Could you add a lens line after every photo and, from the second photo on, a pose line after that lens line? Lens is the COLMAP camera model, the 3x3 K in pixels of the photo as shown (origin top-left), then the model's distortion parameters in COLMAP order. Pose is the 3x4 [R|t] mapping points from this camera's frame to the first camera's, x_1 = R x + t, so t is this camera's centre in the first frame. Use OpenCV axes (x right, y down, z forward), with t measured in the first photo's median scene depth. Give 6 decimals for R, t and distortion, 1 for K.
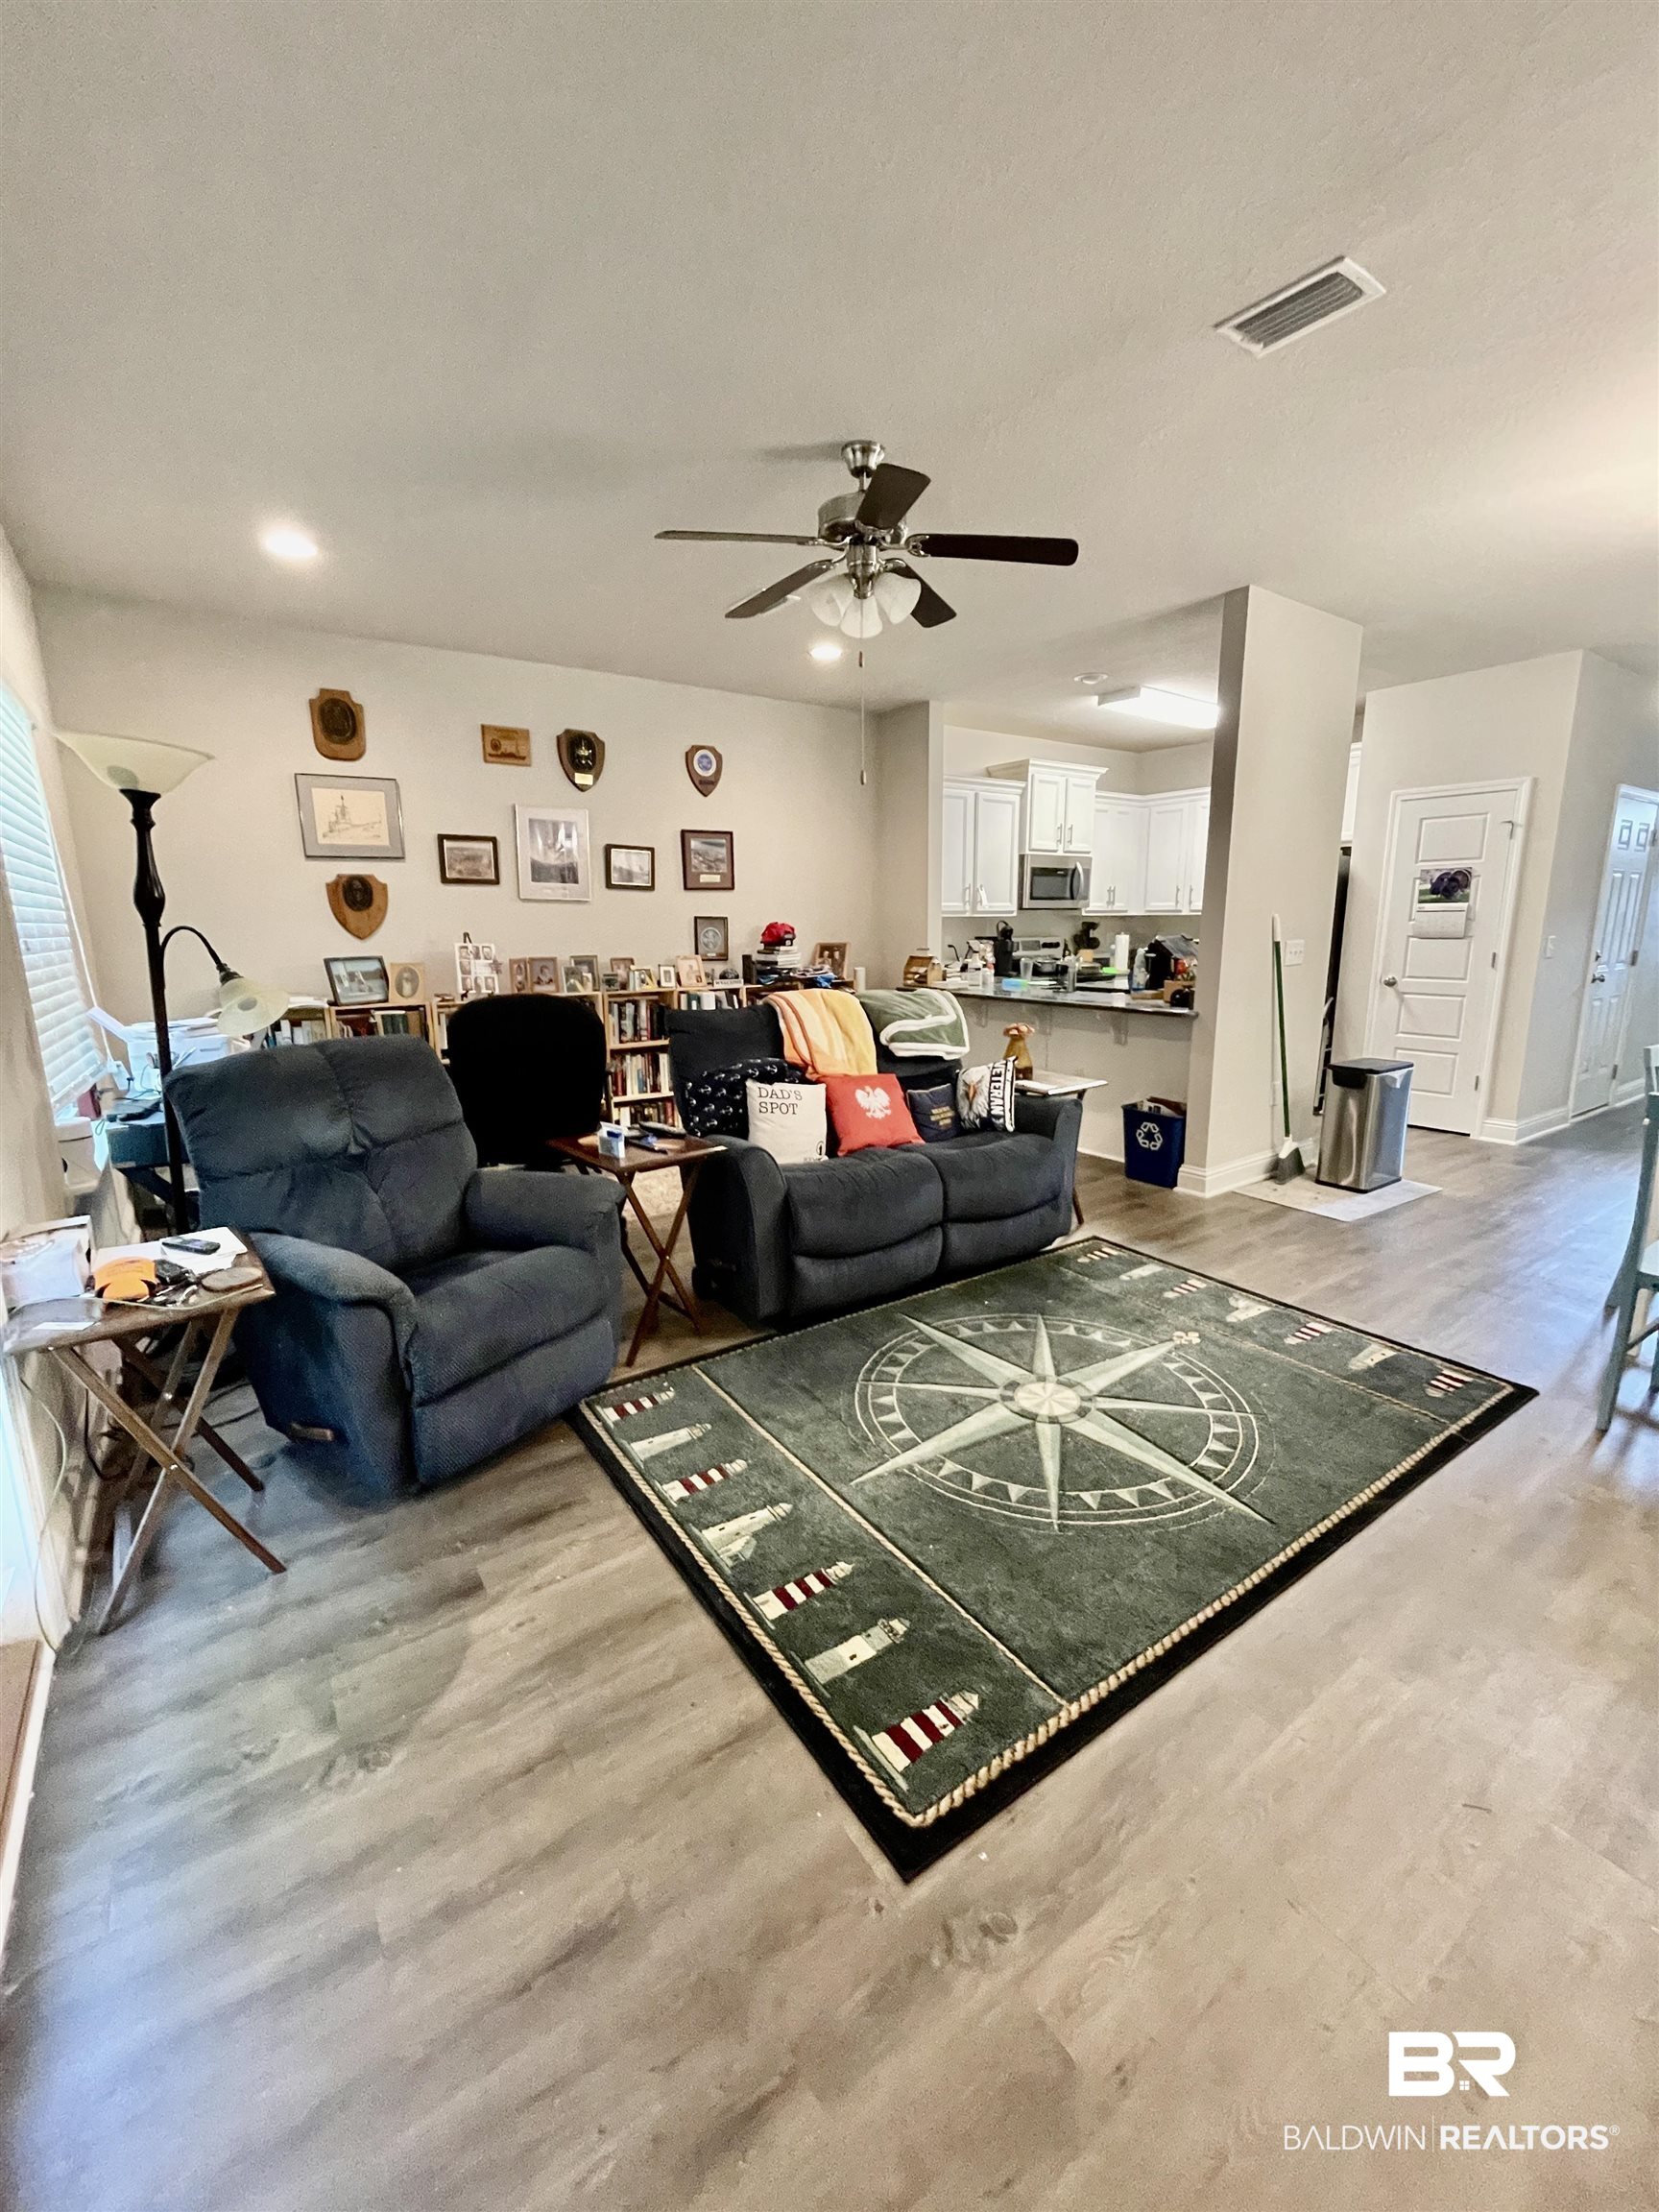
lens RADIAL K [[899.7, 0, 830.8], [0, 899.7, 1105.9], [0, 0, 1]] dist [-0.000421, -0.000924]
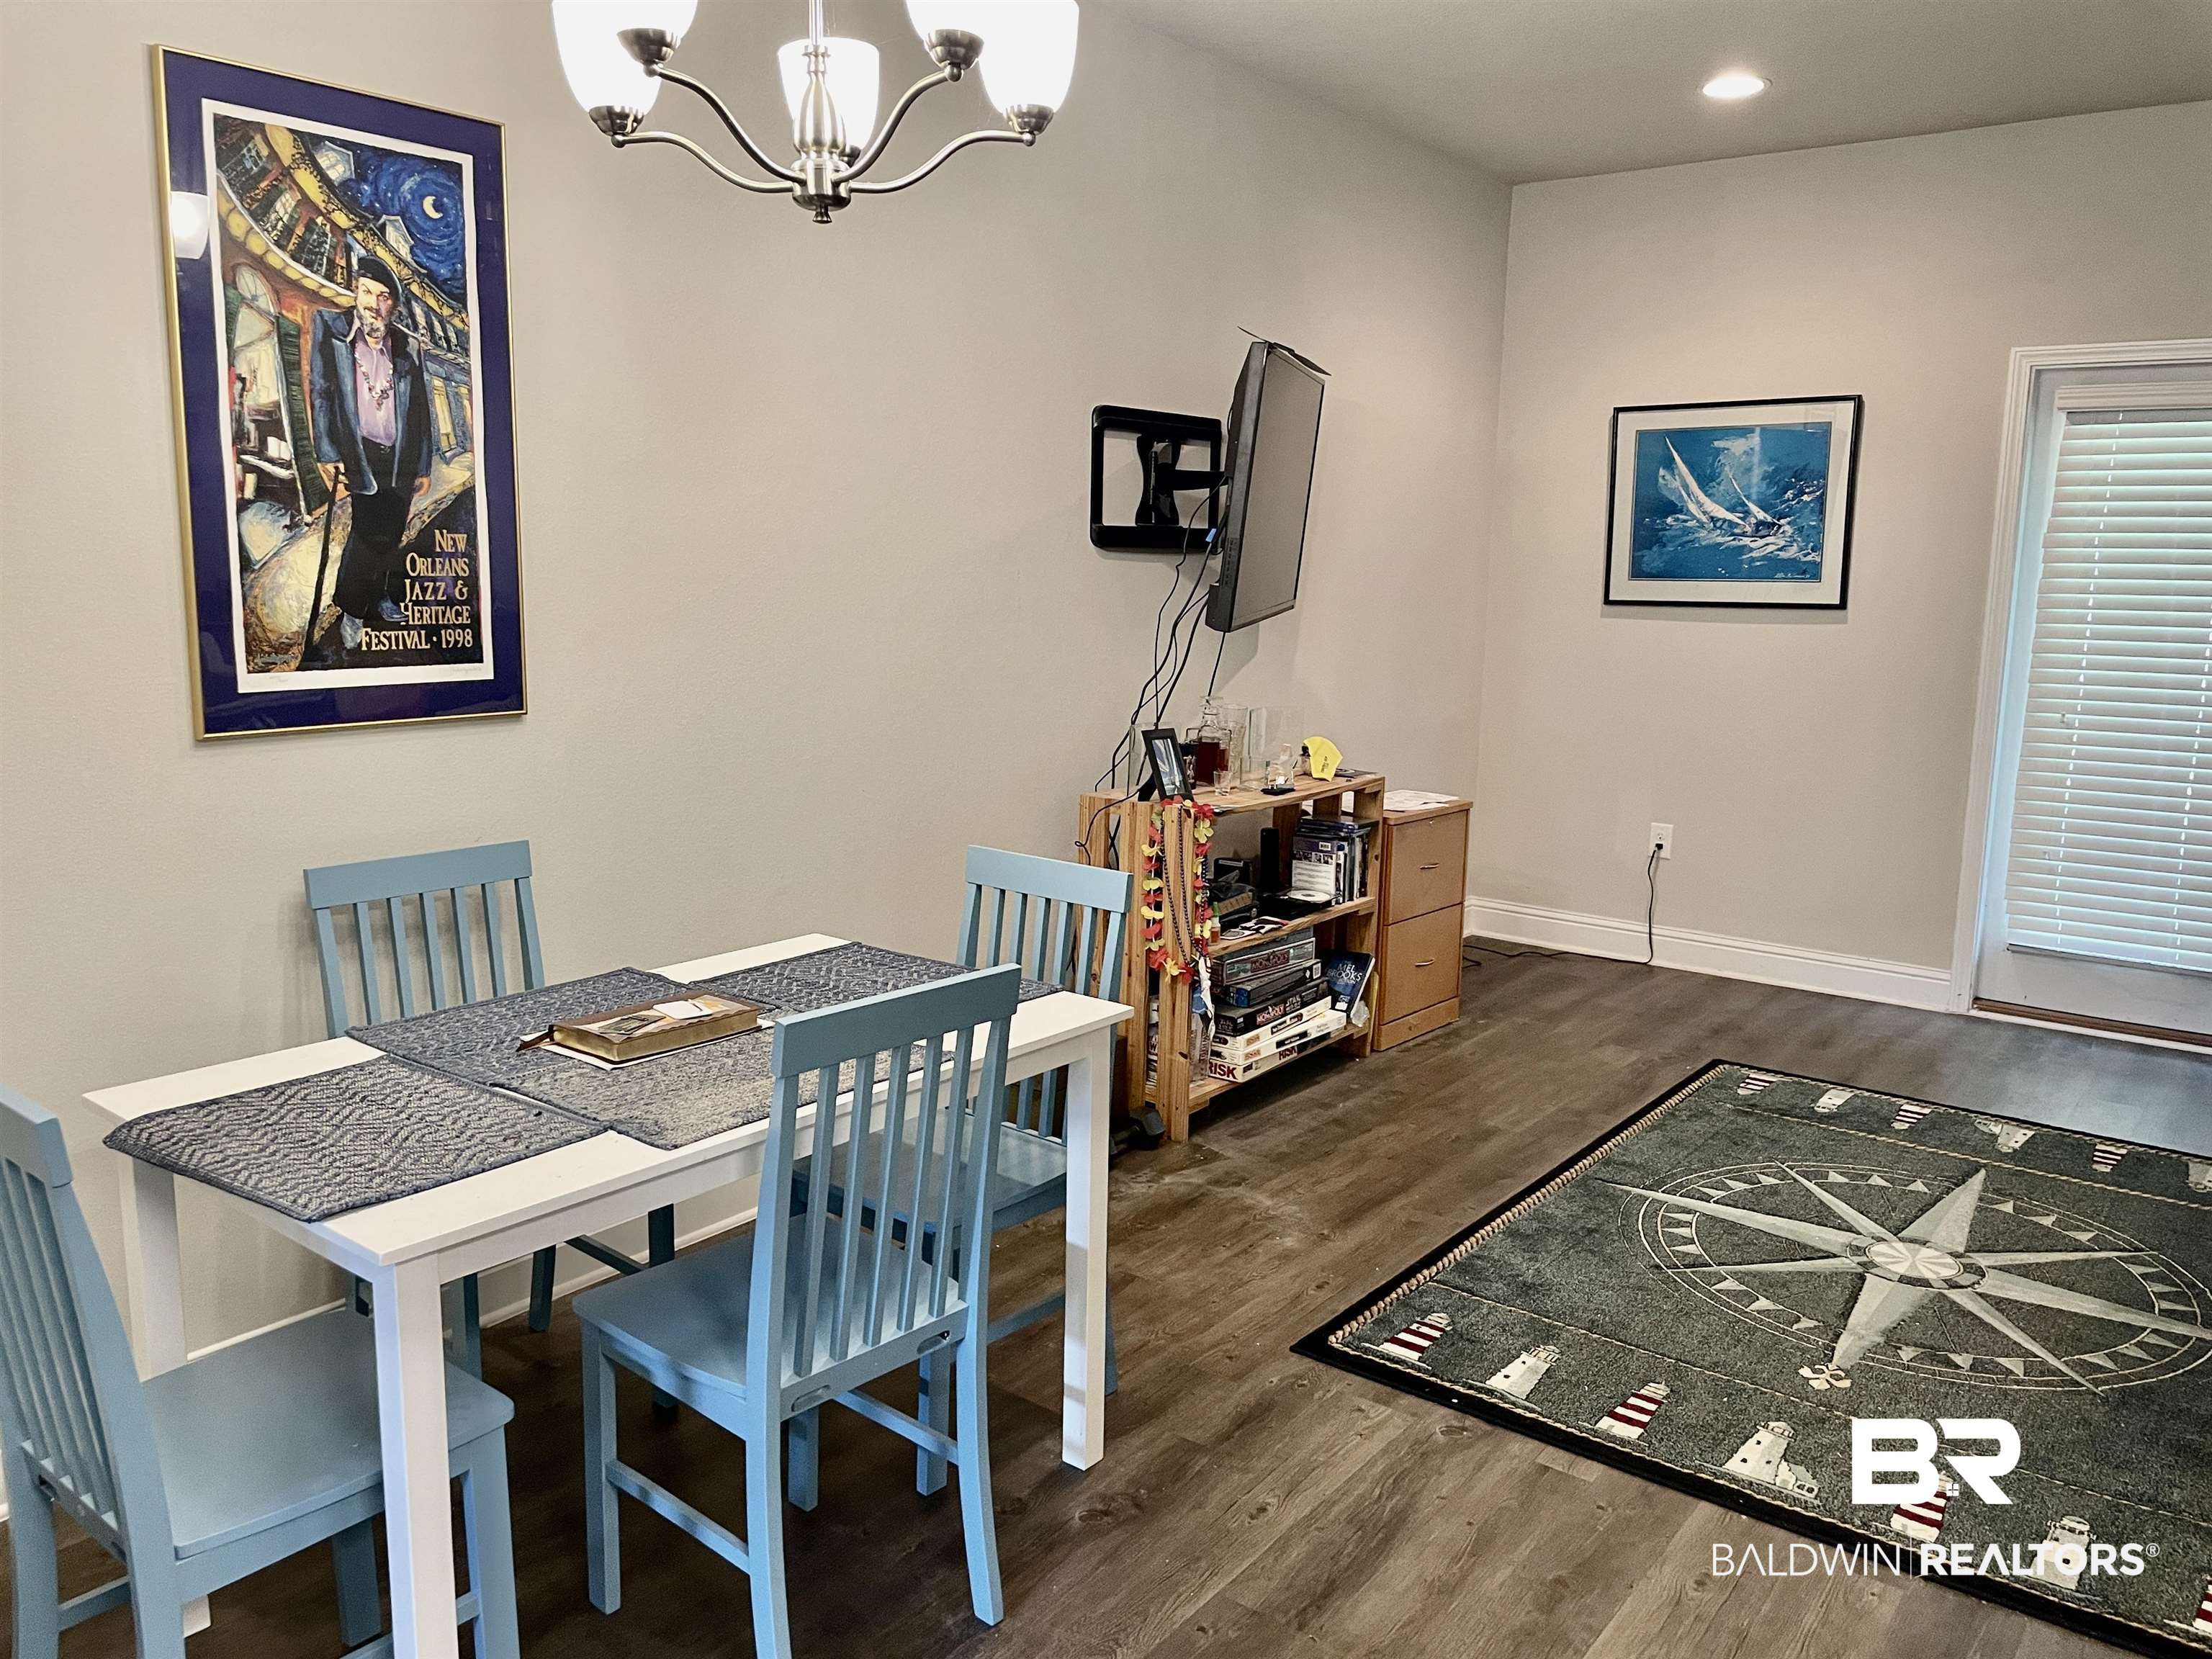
lens RADIAL K [[1658.8, 0, 1103.5], [0, 1658.8, 827.9], [0, 0, 1]] dist [-0.002369, -0.002642]
pose [[-0.954110, 0.046005, -0.295900, 1.515296], [-0.066288, 0.931168, 0.358513, -0.532538], [0.292027, 0.361676, -0.885388, 2.272144]]
